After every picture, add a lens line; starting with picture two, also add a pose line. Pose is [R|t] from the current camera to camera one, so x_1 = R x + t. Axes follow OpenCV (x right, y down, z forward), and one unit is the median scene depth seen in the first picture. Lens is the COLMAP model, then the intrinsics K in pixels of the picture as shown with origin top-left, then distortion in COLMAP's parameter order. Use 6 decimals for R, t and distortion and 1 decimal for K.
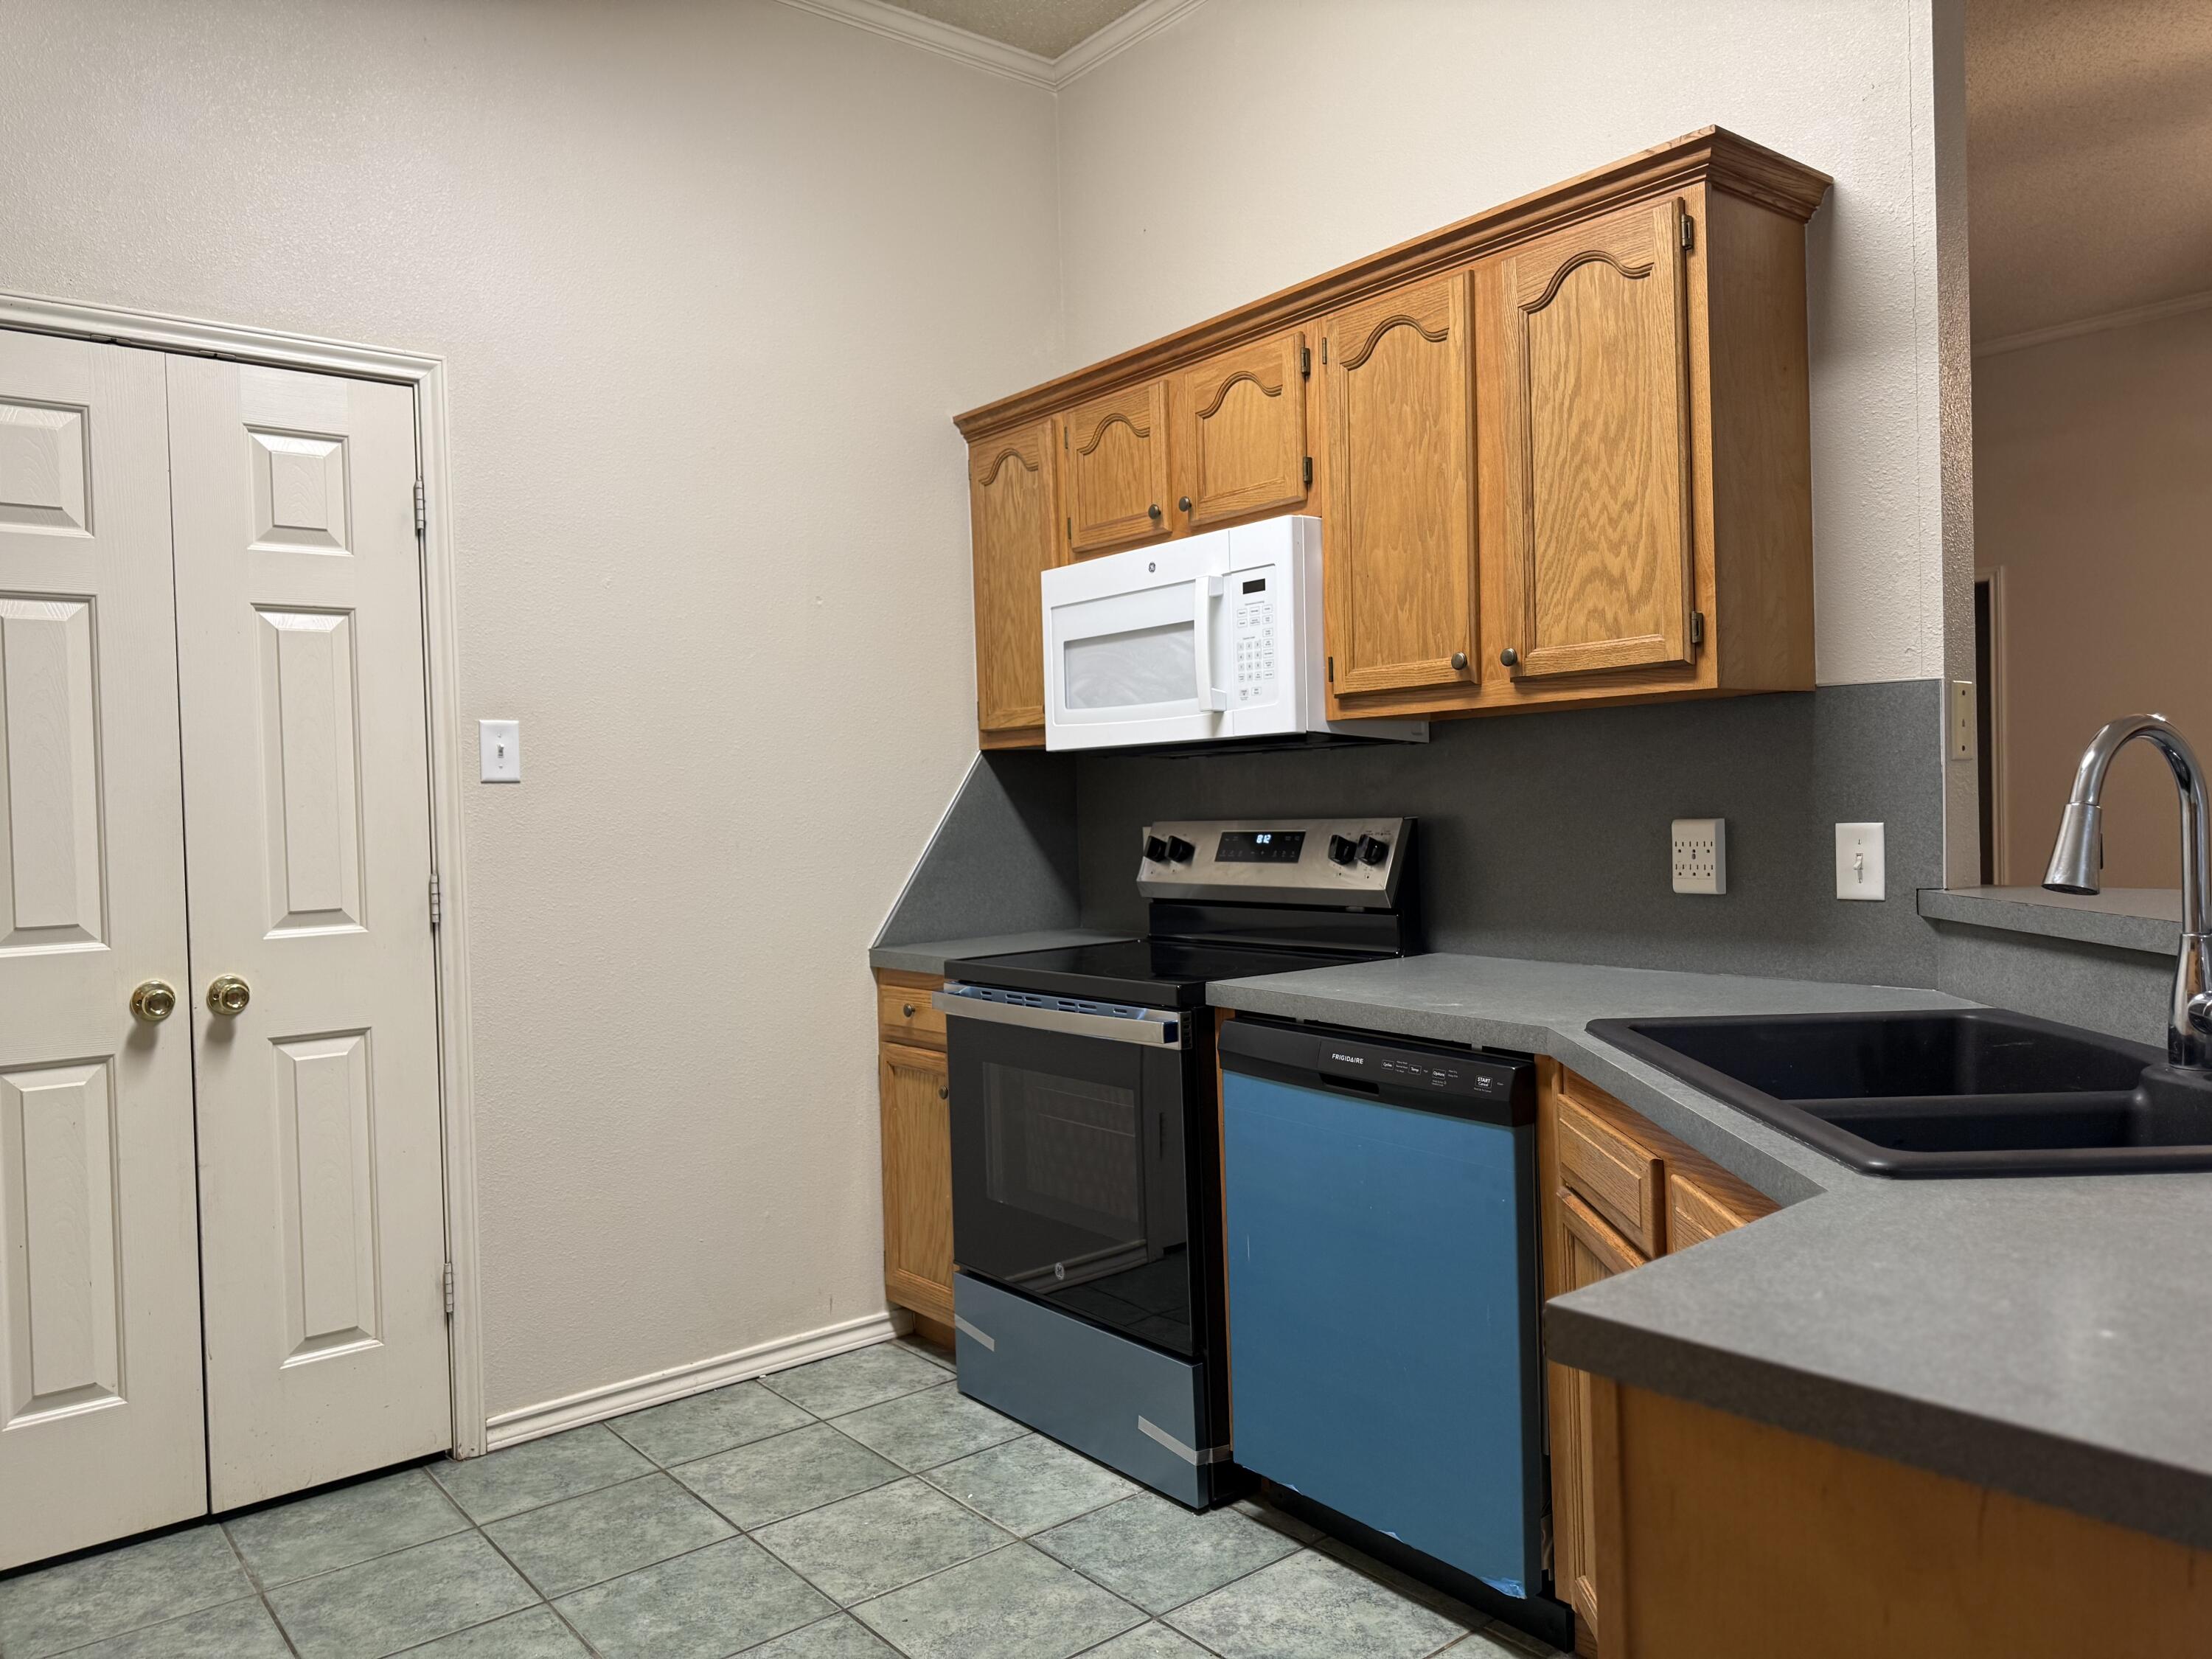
lens RADIAL K [[1520.1, 0, 1074.5], [0, 1520.1, 835.6], [0, 0, 1]] dist [0.115140, -0.158993]
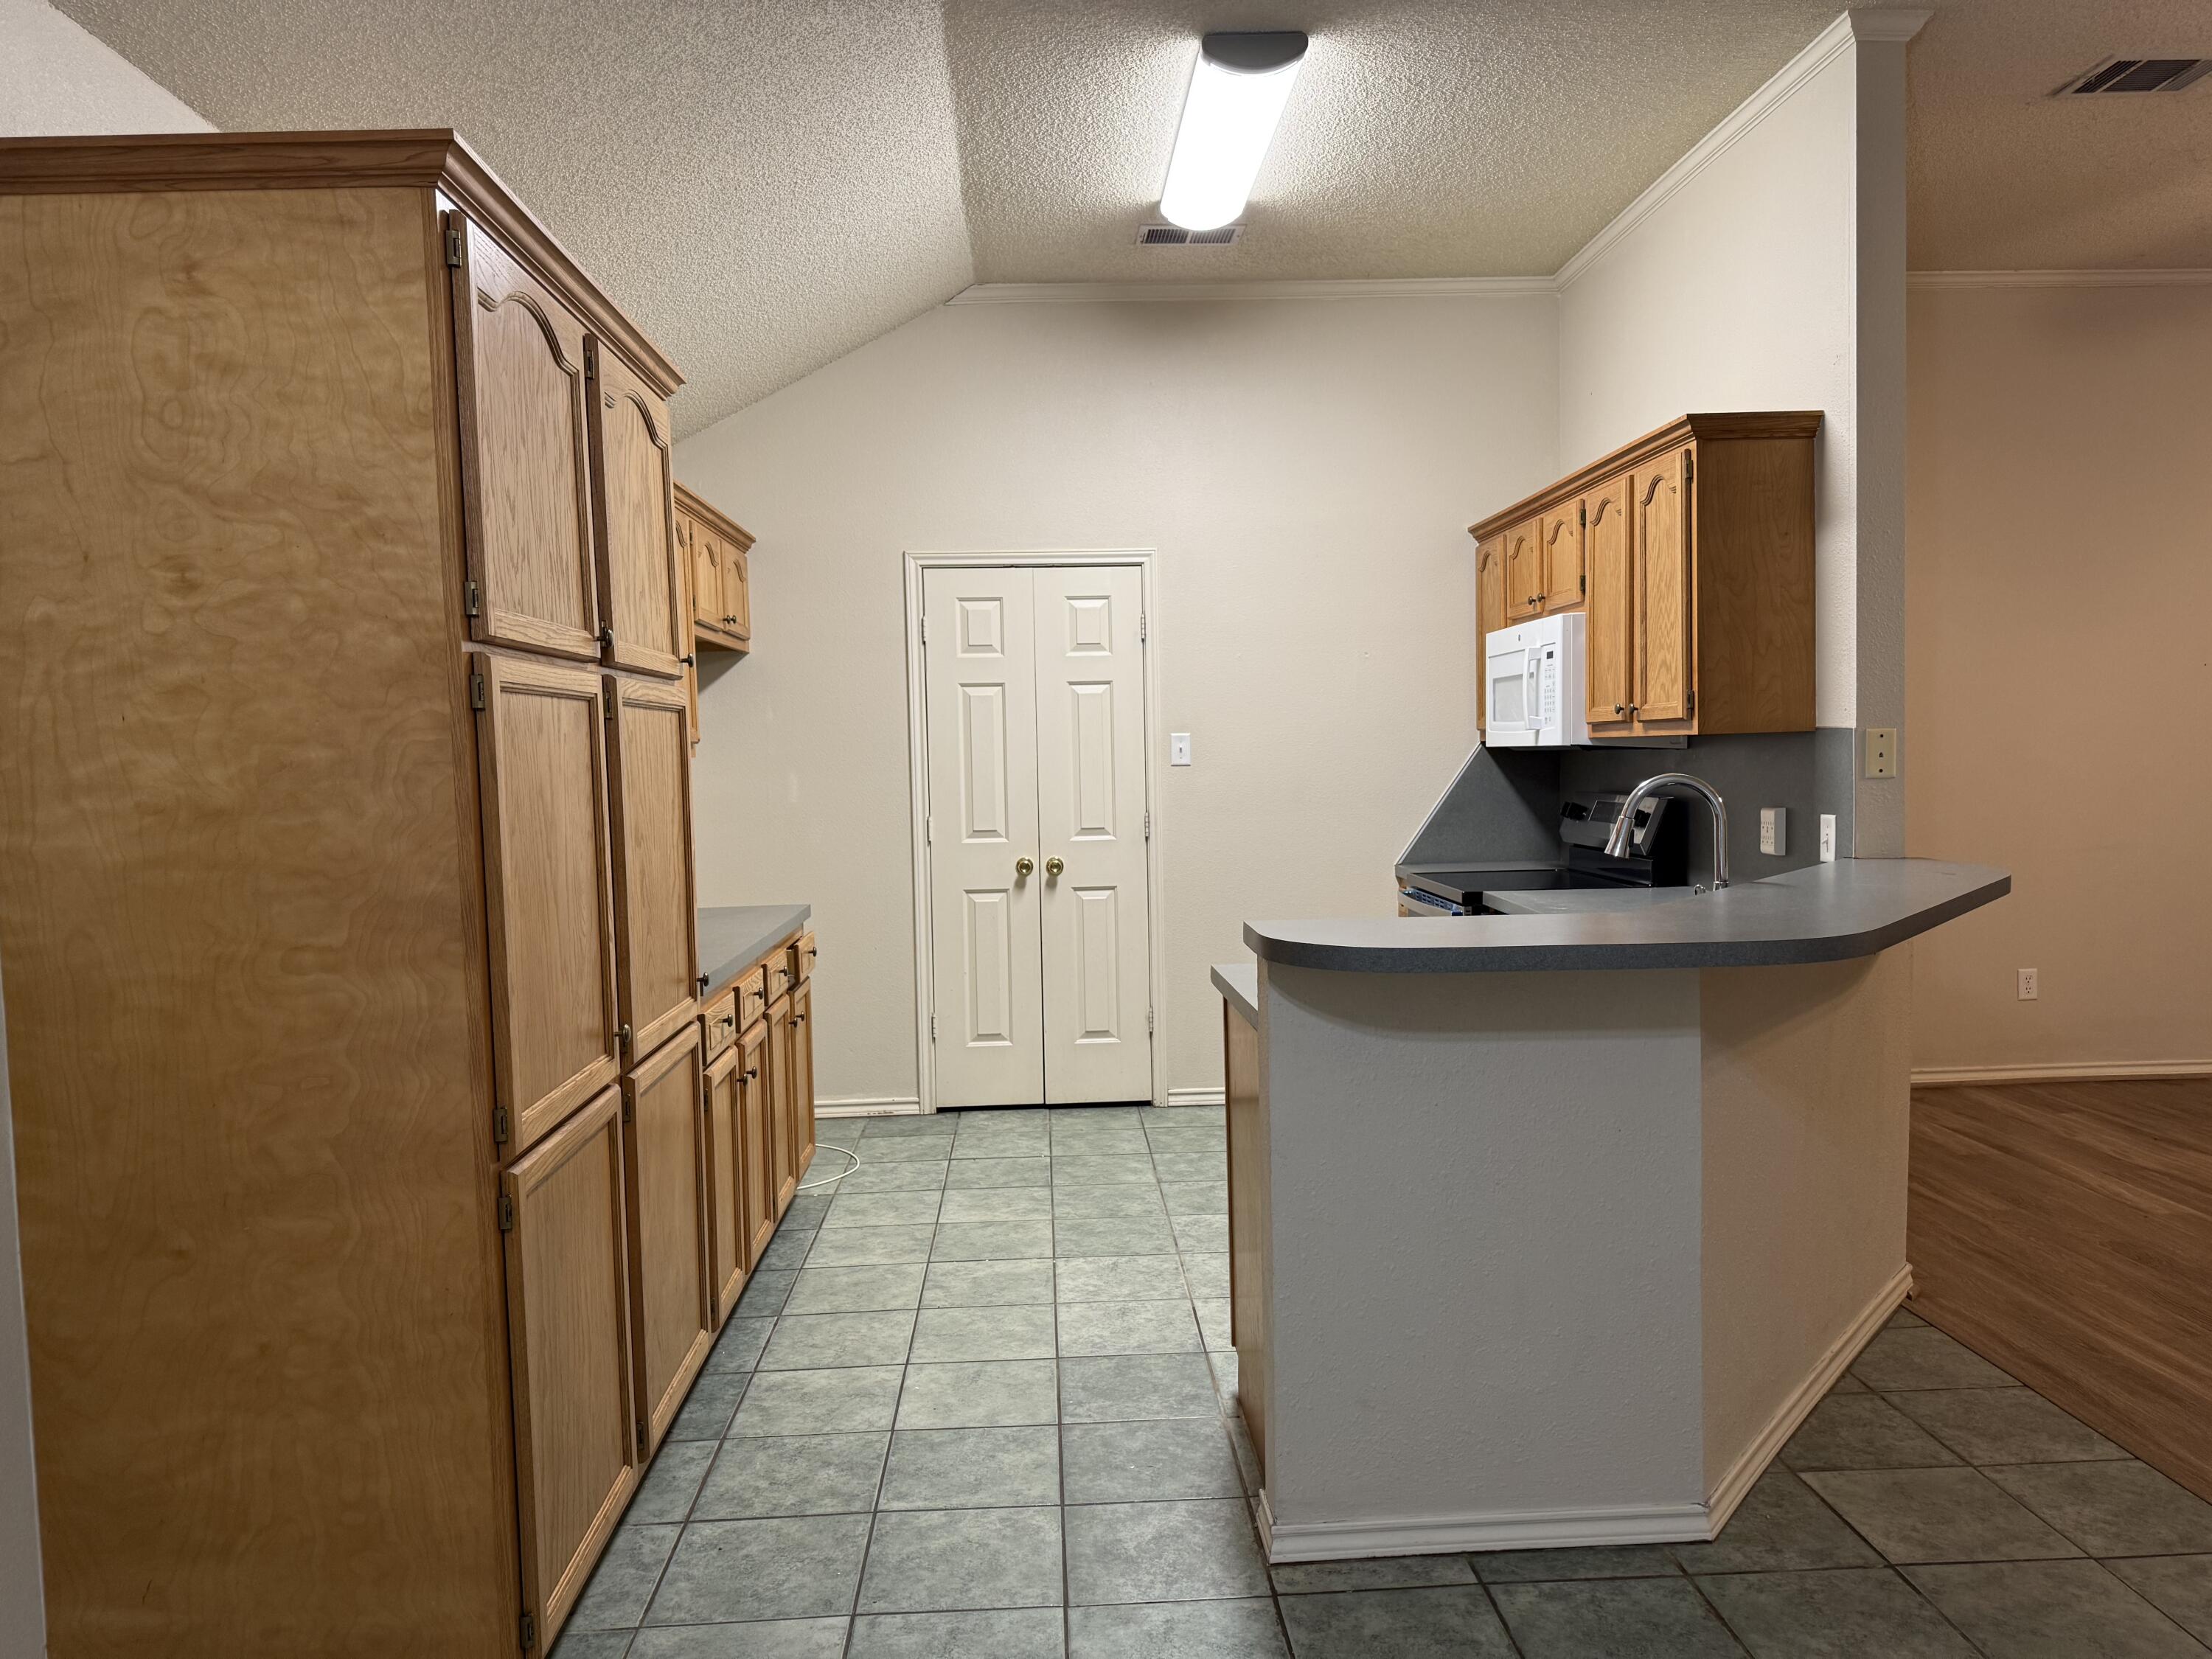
lens RADIAL K [[1520.1, 0, 1074.5], [0, 1520.1, 835.6], [0, 0, 1]] dist [0.115140, -0.158993]
pose [[0.791592, 0.045037, -0.609388, 0.735434], [-0.013496, 0.998325, 0.056250, -0.056313], [0.610901, -0.036303, 0.790875, -0.629830]]
